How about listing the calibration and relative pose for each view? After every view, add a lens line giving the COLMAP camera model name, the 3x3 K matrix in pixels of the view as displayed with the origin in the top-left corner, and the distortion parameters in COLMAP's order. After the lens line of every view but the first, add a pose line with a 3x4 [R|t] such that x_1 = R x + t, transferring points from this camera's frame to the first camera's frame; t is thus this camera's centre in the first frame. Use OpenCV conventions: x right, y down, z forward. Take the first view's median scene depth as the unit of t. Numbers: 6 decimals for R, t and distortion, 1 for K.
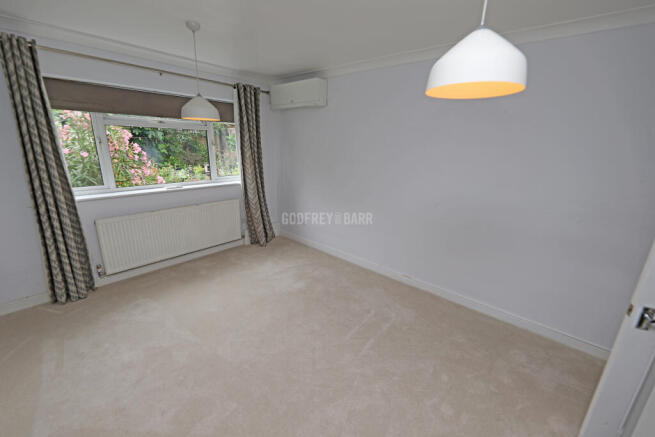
lens RADIAL K [[263.6, 0, 323.8], [0, 263.6, 215.0], [0, 0, 1]] dist [0.004363, 0.000085]
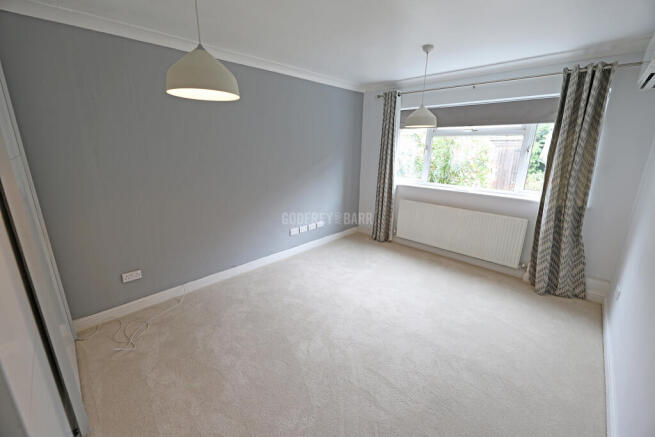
lens RADIAL K [[263.6, 0, 323.8], [0, 263.6, 215.0], [0, 0, 1]] dist [0.004363, 0.000085]
pose [[-0.045285, 0.237576, -0.970313, 0.505968], [-0.270708, 0.932048, 0.240841, -0.107476], [0.961596, 0.273578, 0.022106, 0.437822]]
